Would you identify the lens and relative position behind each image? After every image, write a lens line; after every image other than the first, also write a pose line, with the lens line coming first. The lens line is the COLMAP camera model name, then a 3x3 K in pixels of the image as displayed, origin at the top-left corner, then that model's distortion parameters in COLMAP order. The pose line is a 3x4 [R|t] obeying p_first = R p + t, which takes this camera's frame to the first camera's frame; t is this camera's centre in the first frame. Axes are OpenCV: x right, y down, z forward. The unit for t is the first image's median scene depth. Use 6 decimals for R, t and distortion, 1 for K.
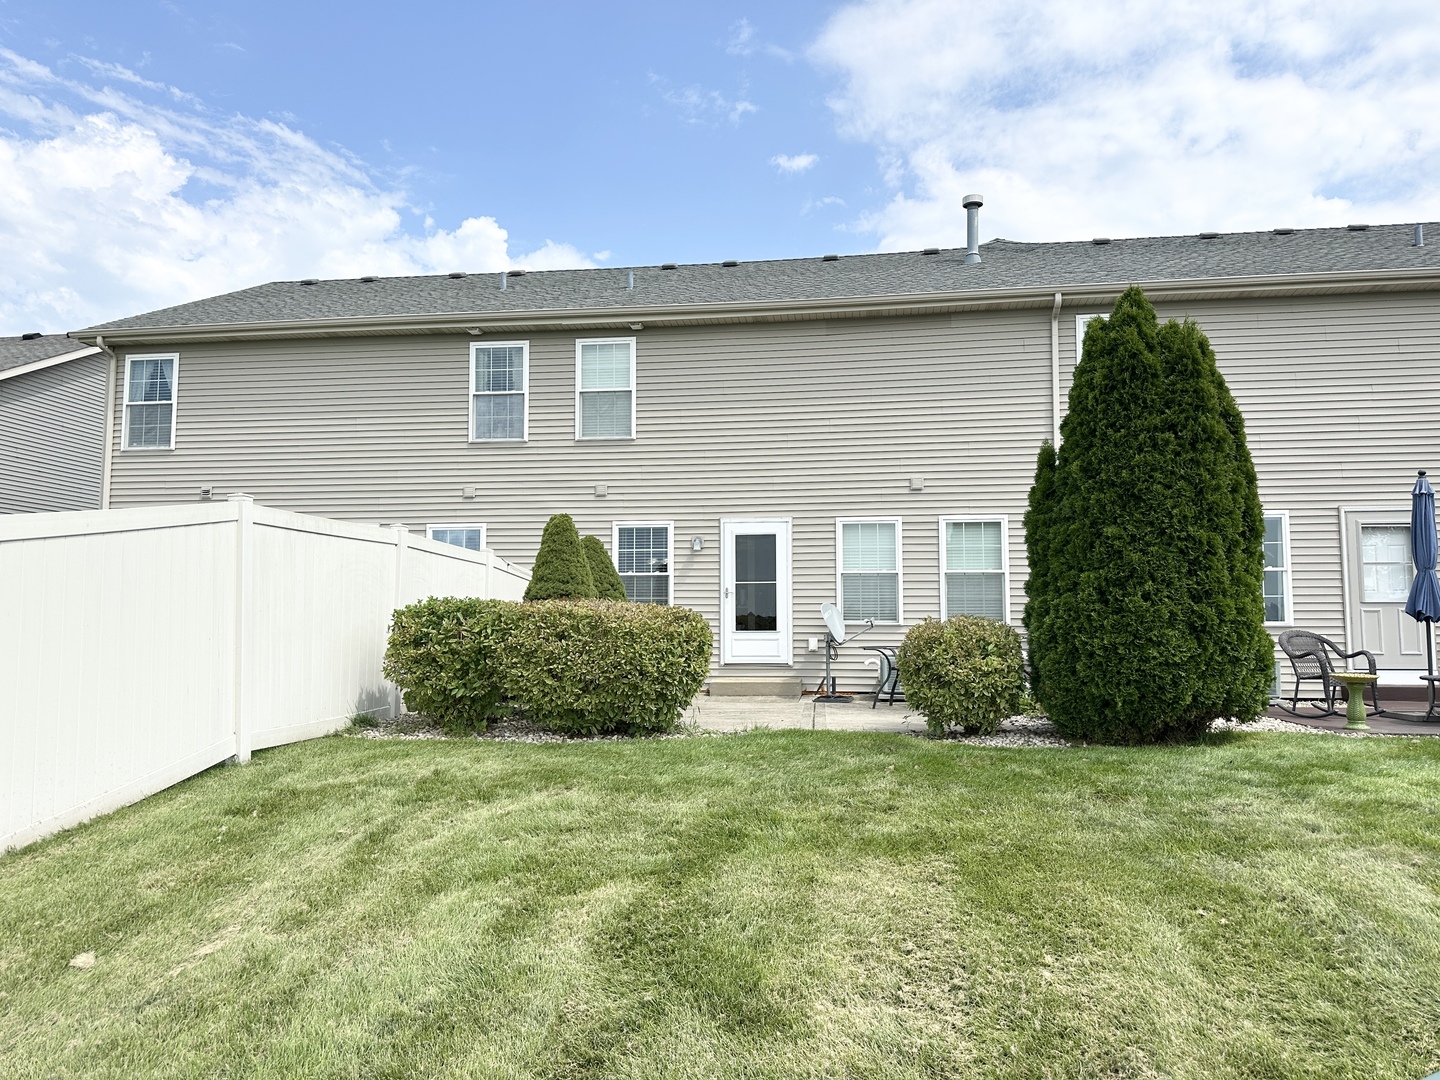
lens RADIAL K [[984.1, 0, 715.4], [0, 984.1, 581.8], [0, 0, 1]] dist [-0.041514, -0.004513]
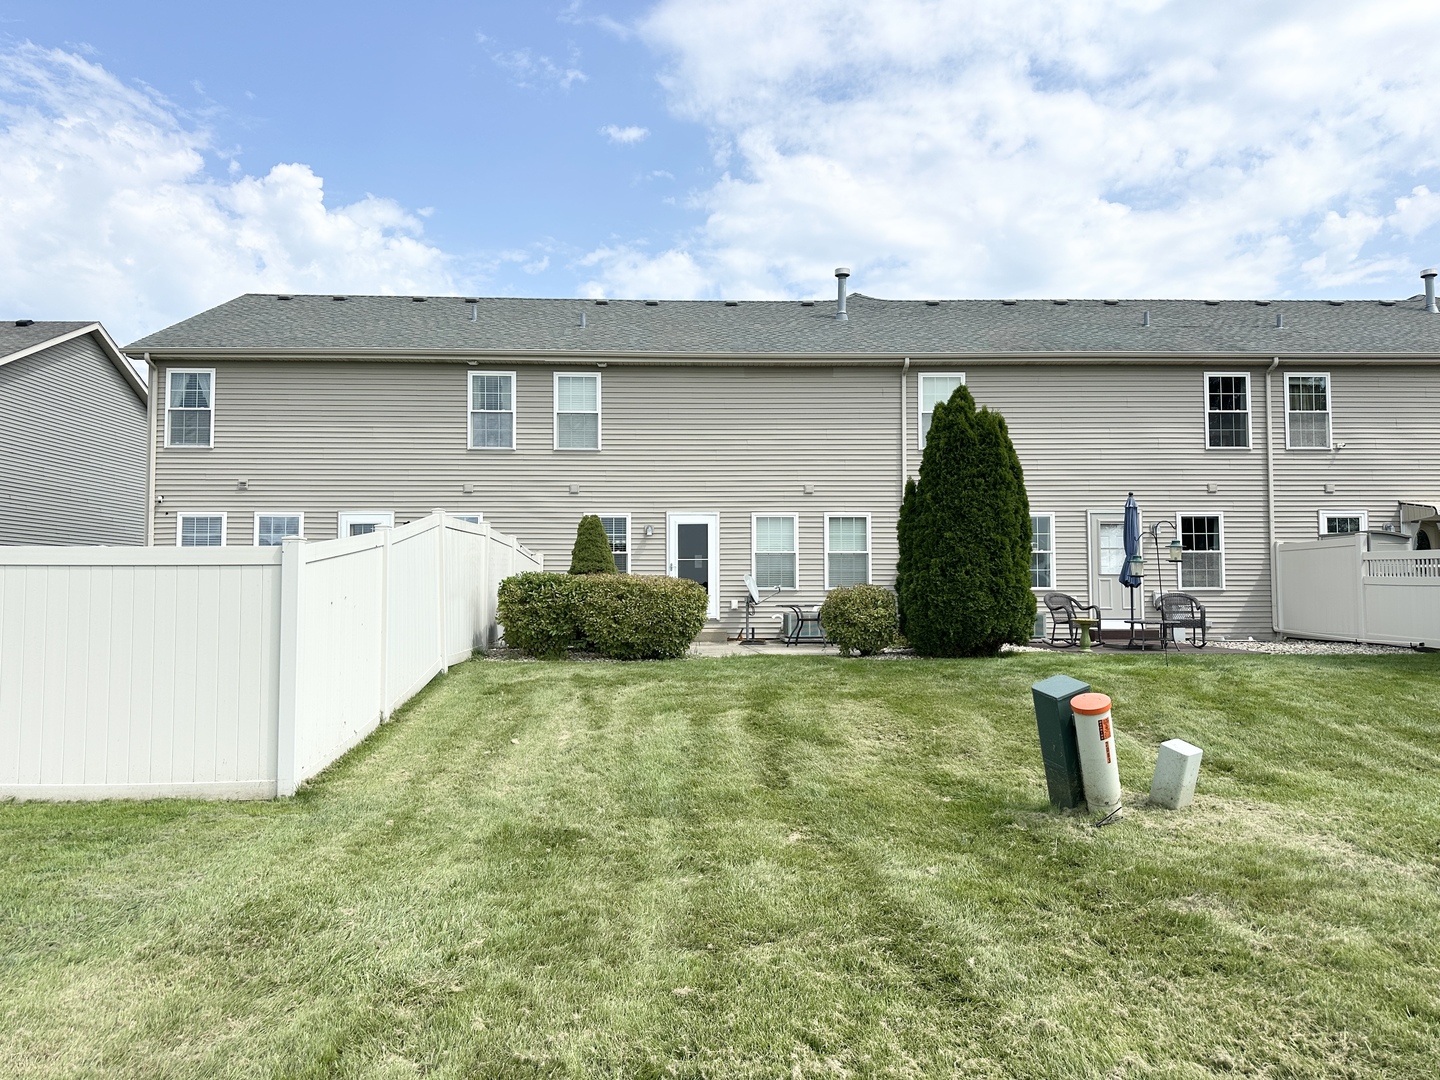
lens RADIAL K [[1013.9, 0, 720.7], [0, 1013.9, 564.8], [0, 0, 1]] dist [-0.116463, 0.049887]
pose [[0.981679, 0.002531, 0.190528, -0.175200], [-0.005642, 0.999859, 0.015790, -0.013117], [-0.190461, -0.016575, 0.981555, -0.357063]]
